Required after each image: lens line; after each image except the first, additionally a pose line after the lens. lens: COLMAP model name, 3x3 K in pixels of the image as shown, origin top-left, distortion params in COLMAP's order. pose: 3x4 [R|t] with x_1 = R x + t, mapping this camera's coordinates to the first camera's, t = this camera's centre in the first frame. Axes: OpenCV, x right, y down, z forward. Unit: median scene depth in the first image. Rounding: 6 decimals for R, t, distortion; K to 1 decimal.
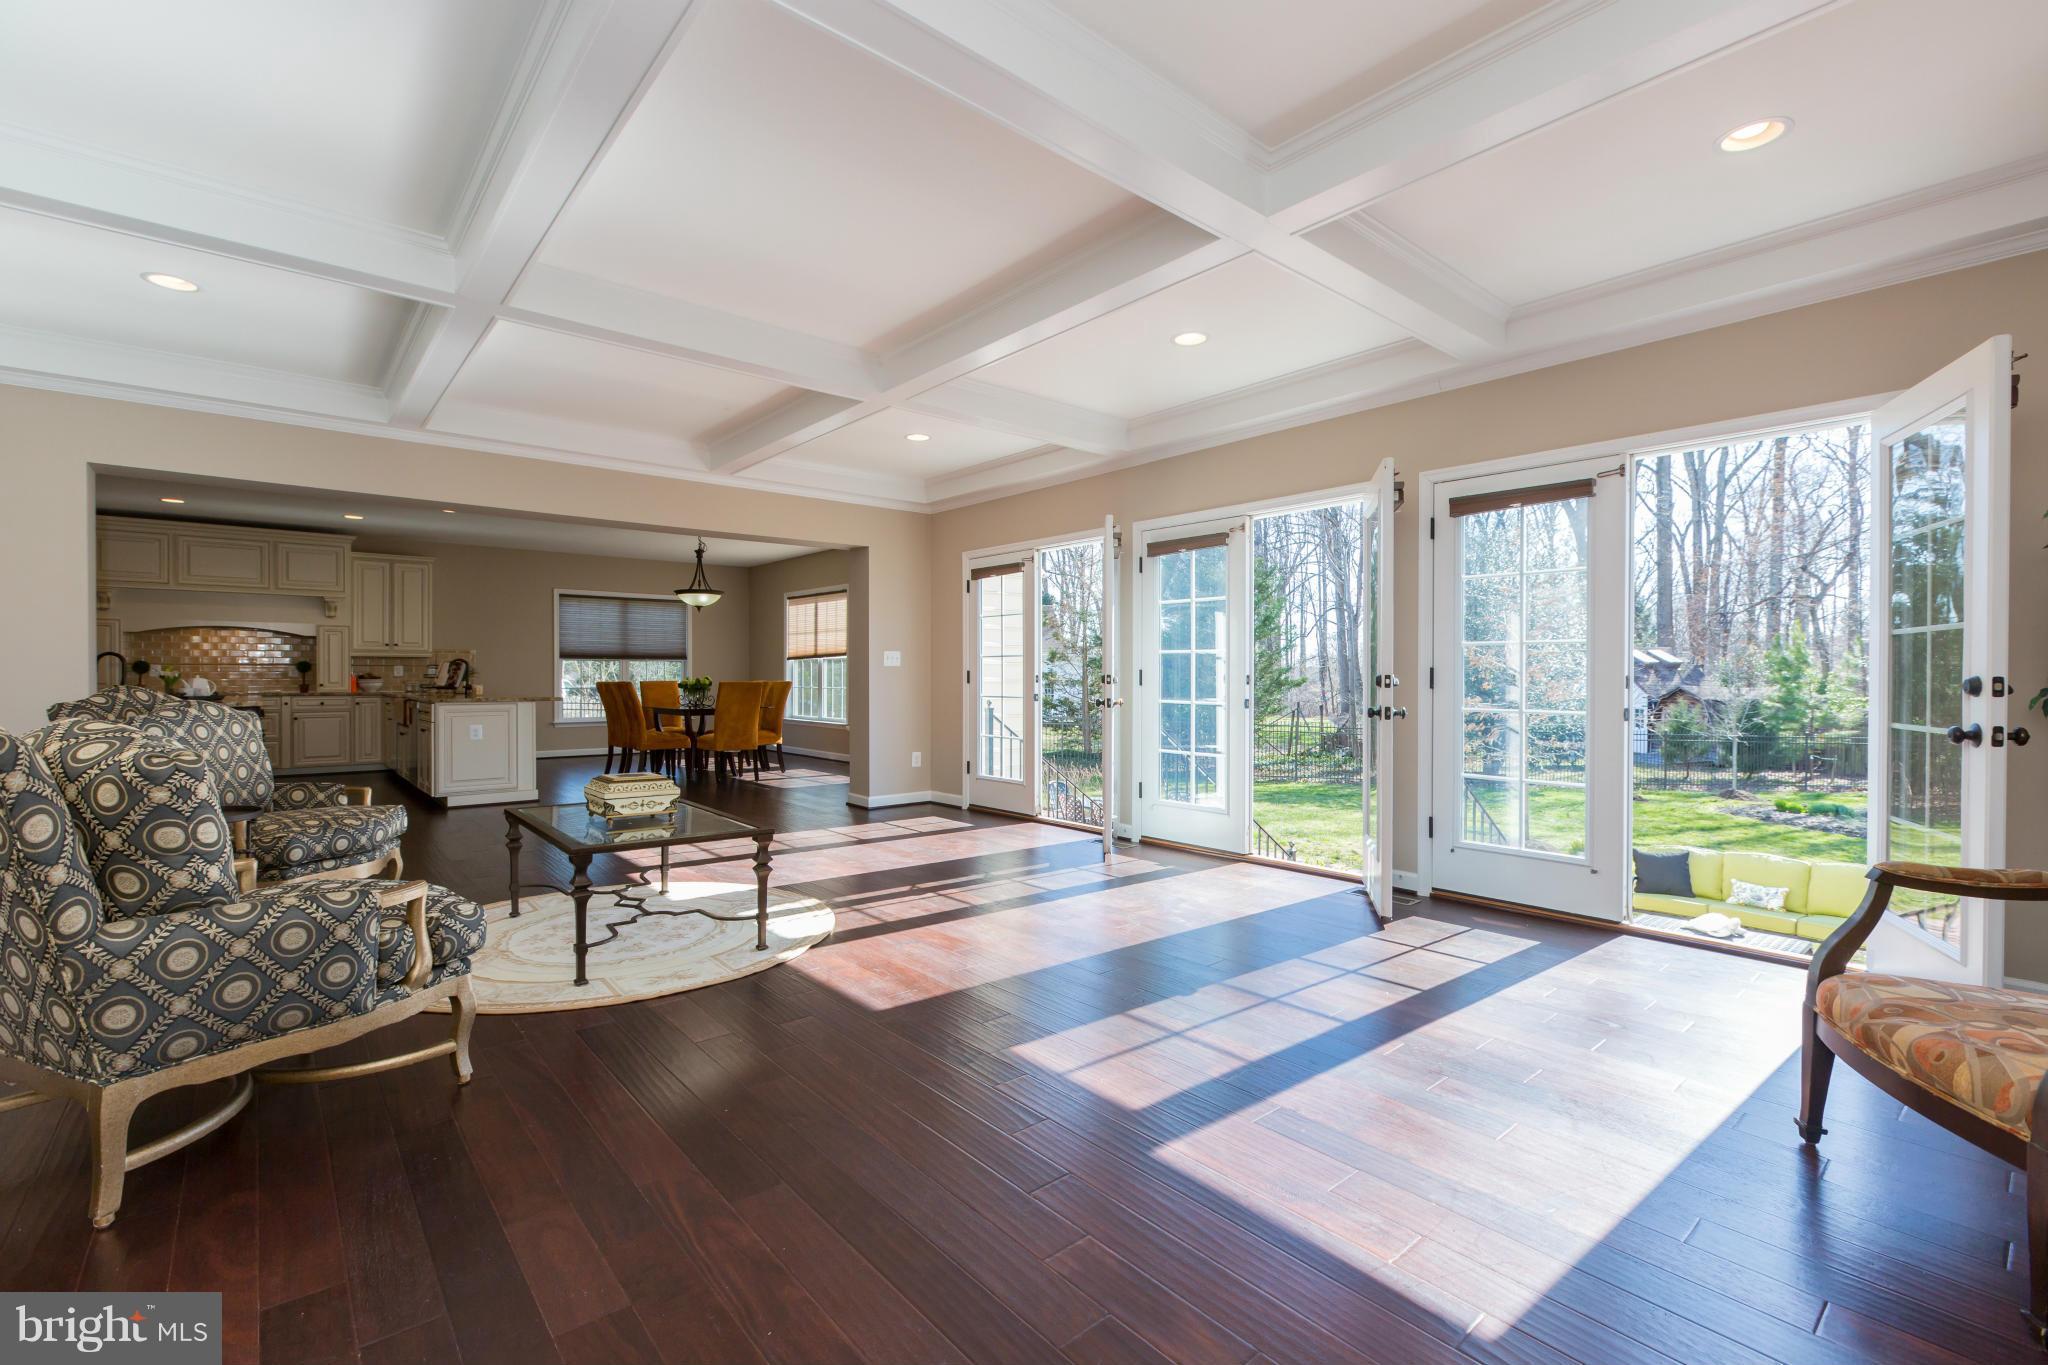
lens RADIAL K [[897.5, 0, 1024.0], [0, 897.5, 682.5], [0, 0, 1]] dist [0.000631, -0.000504]
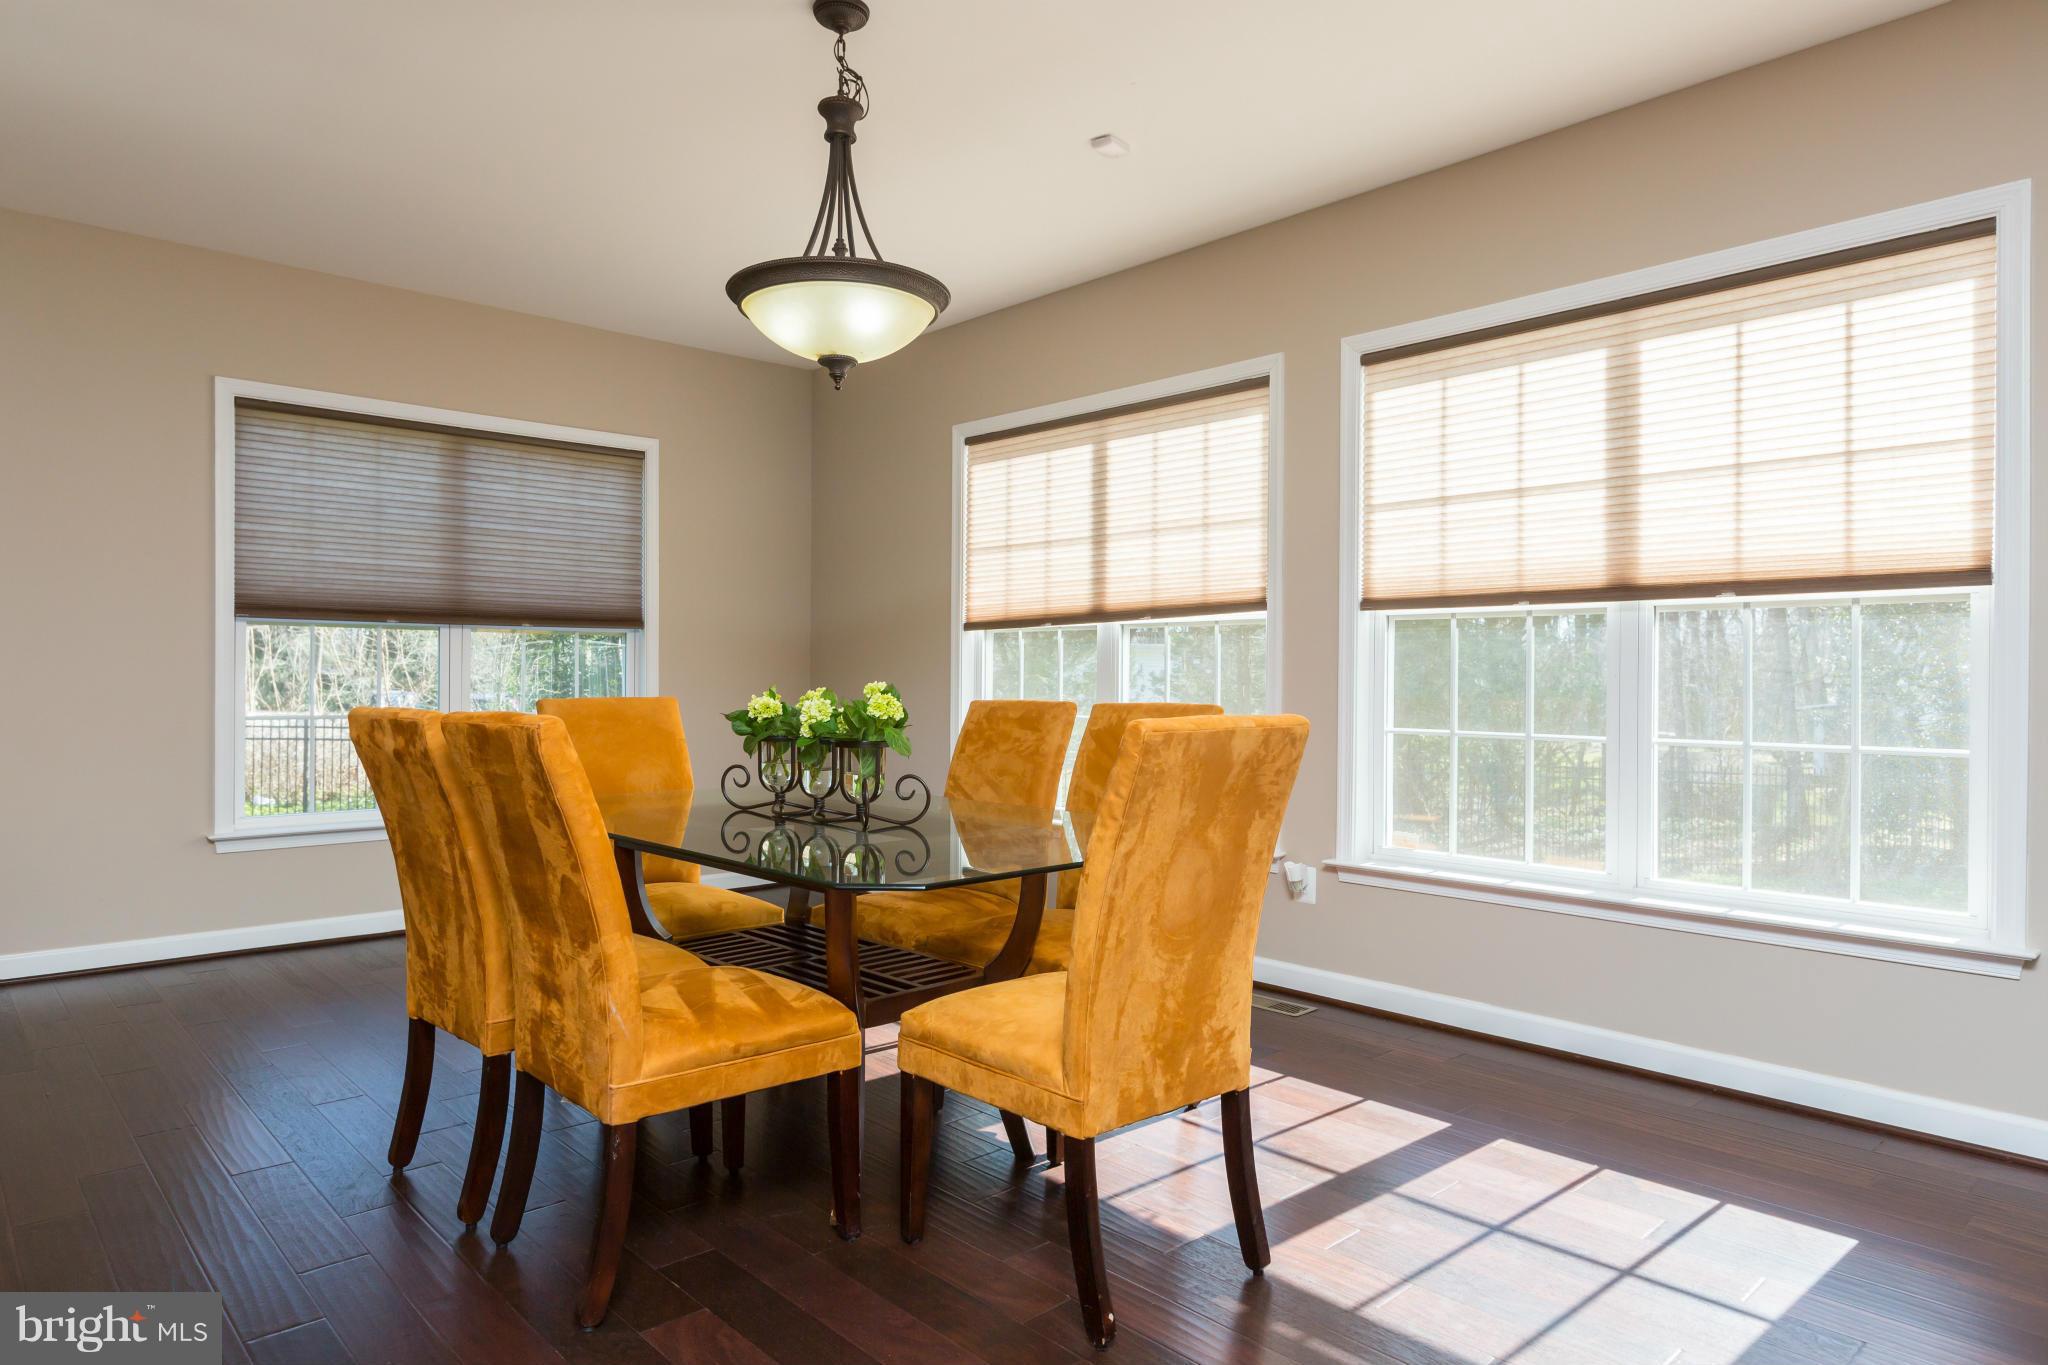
lens RADIAL K [[1271.4, 0, 1024.0], [0, 1271.4, 682.5], [0, 0, 1]] dist [-0.000260, -0.000394]
pose [[0.999501, 0.000642, 0.031582, -0.268122], [-0.000591, 0.999999, -0.001612, -0.005068], [-0.031583, 0.001592, 0.999500, 0.565589]]
